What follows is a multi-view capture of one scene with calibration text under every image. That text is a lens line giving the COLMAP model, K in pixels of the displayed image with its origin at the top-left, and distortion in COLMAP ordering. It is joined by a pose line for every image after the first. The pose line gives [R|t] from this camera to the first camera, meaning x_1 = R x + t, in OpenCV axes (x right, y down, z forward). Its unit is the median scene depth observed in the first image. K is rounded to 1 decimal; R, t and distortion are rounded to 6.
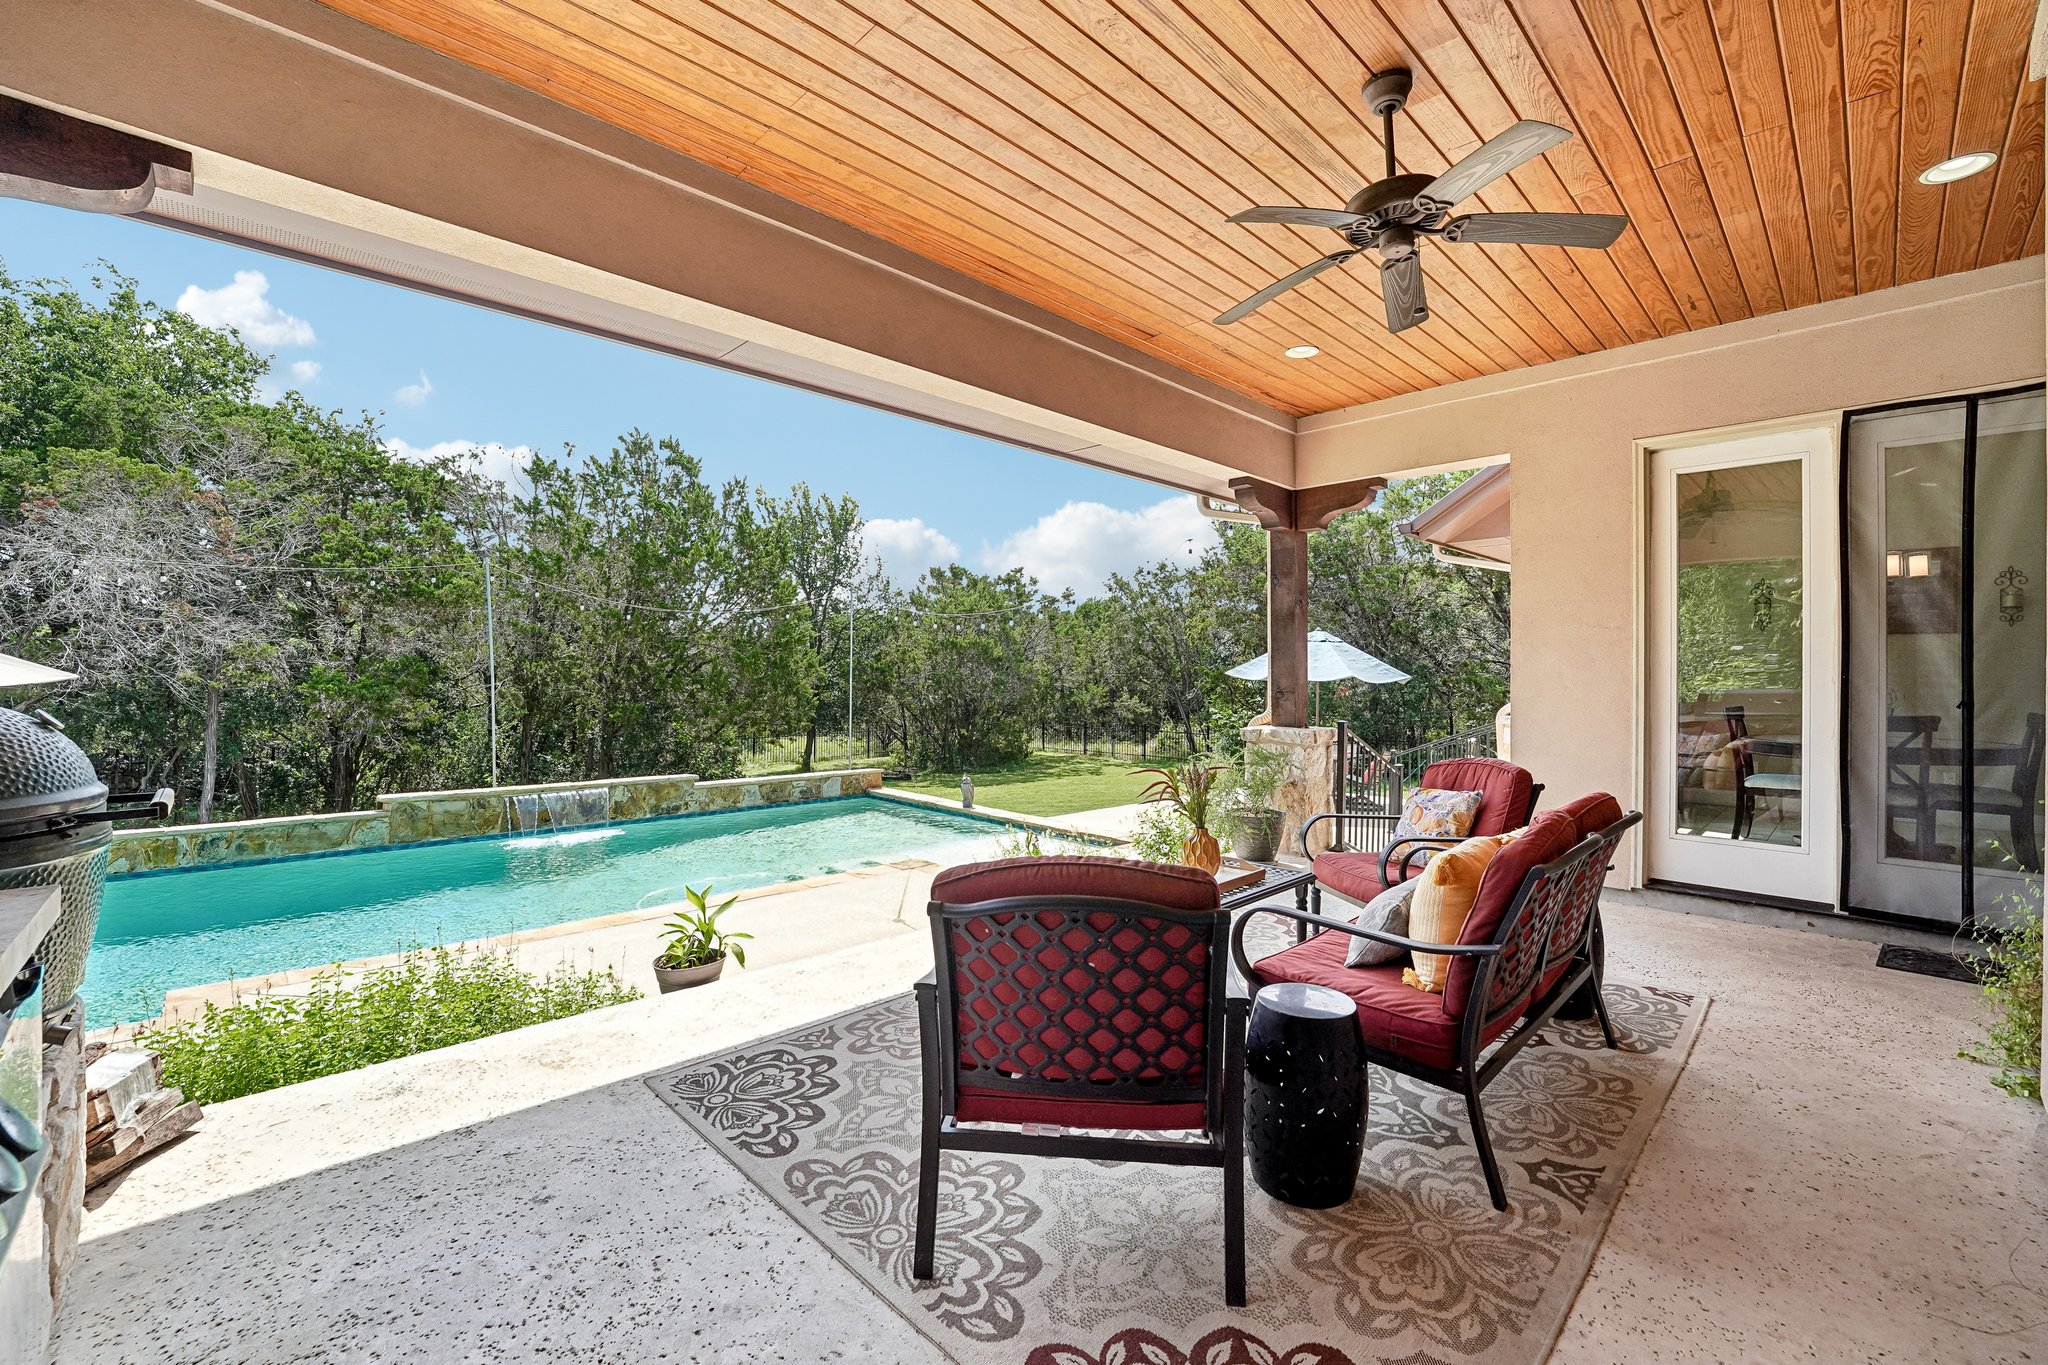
lens RADIAL K [[830.7, 0, 1014.6], [0, 830.7, 680.7], [0, 0, 1]] dist [-0.002831, -0.000221]
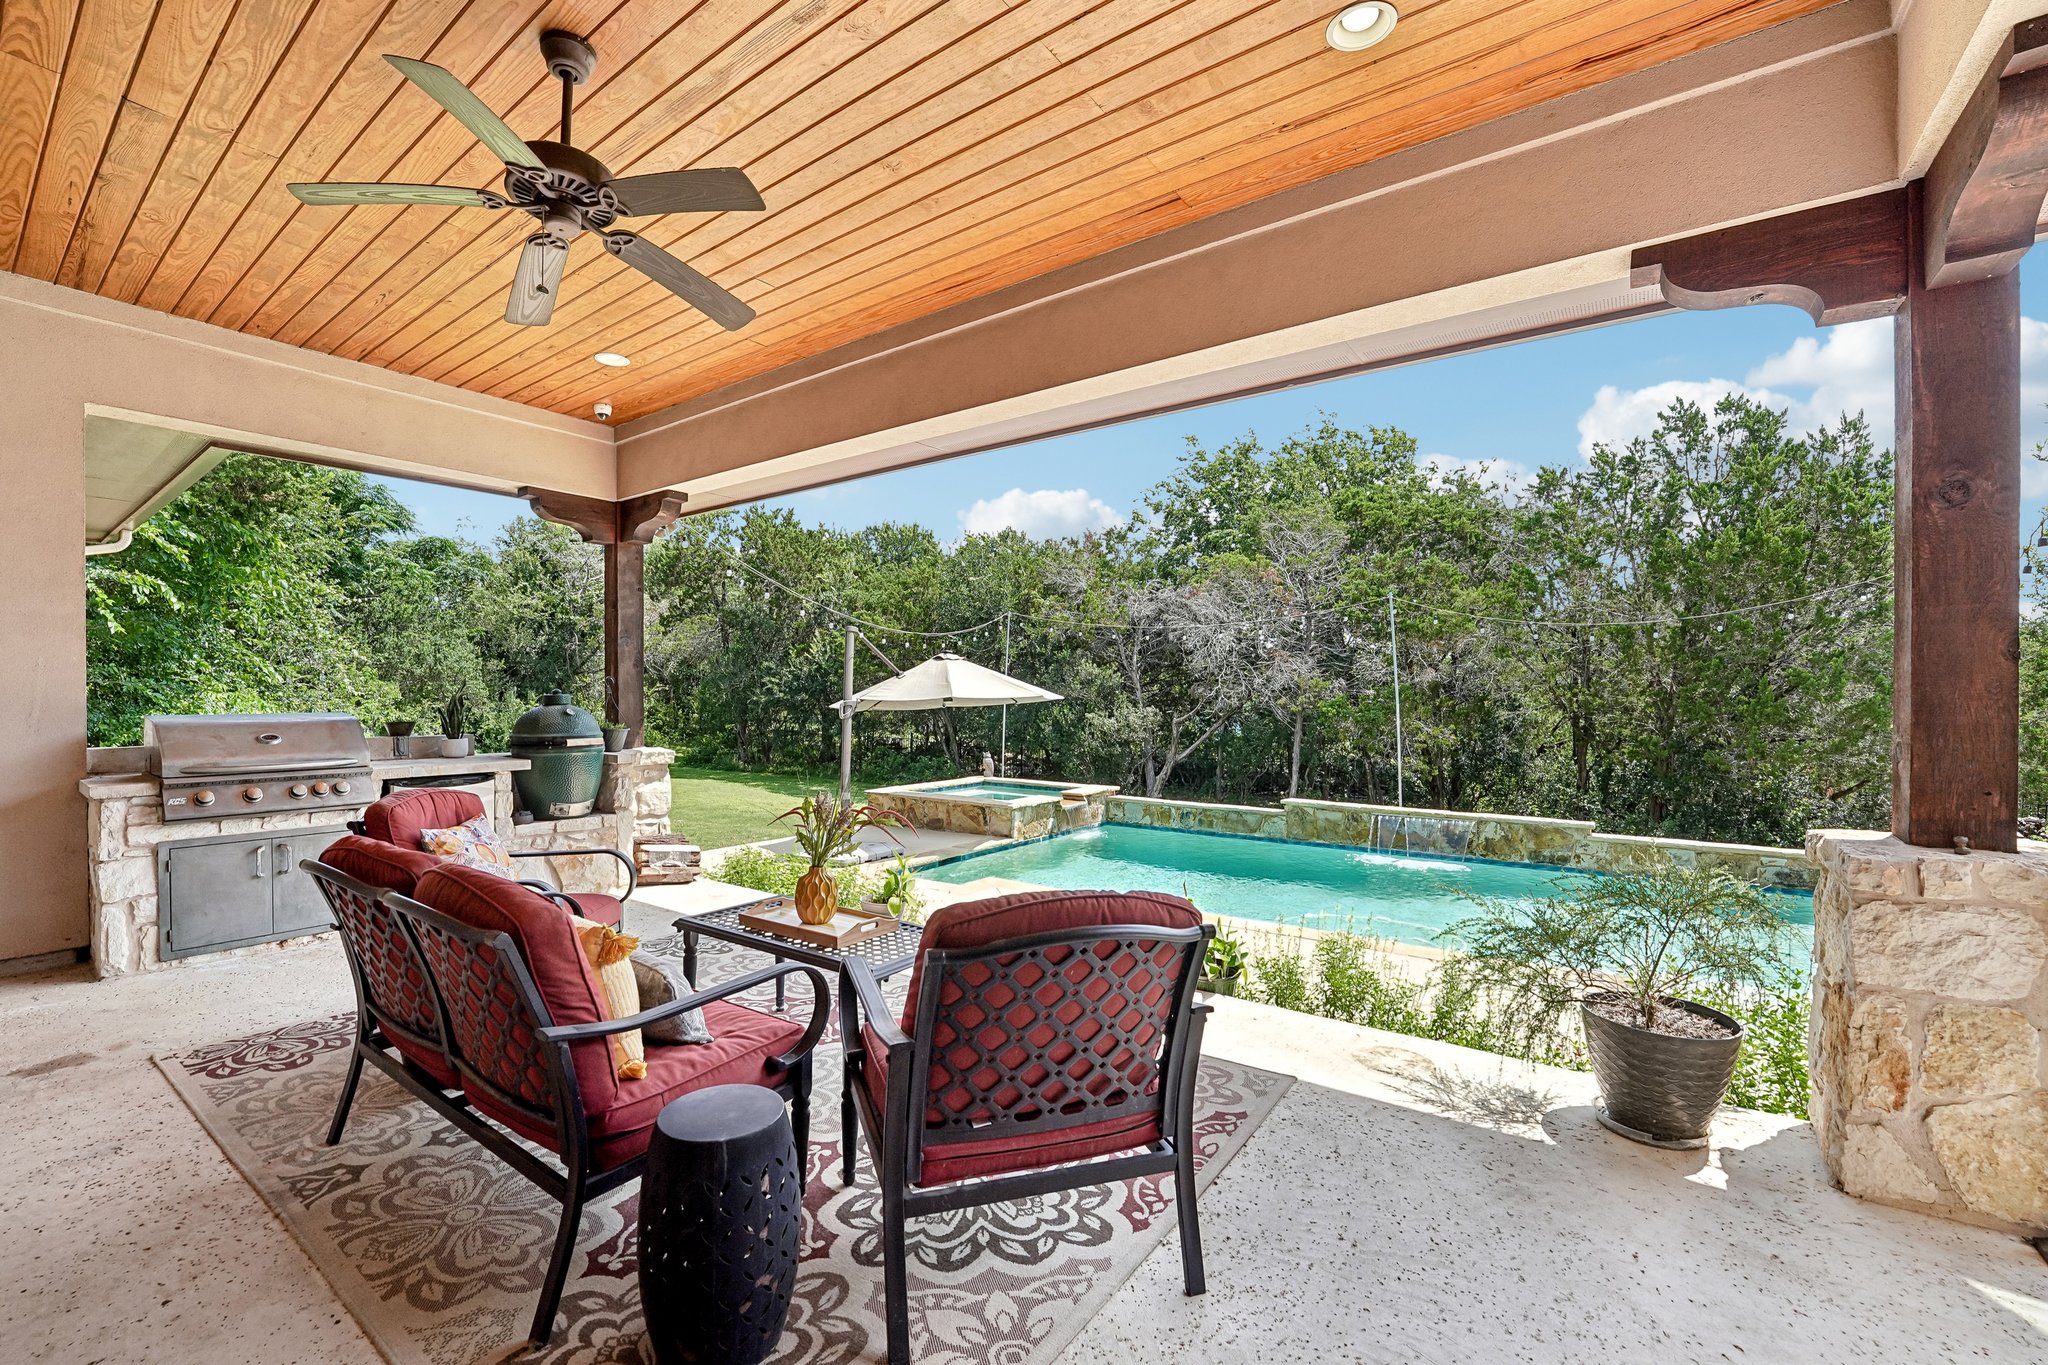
lens RADIAL K [[830.7, 0, 1018.5], [0, 830.7, 701.6], [0, 0, 1]] dist [-0.002831, -0.000221]
pose [[0.208784, -0.003413, -0.977956, 0.353383], [-0.008732, 0.999948, -0.005354, 0.002100], [0.977923, 0.009657, 0.208744, 0.318494]]
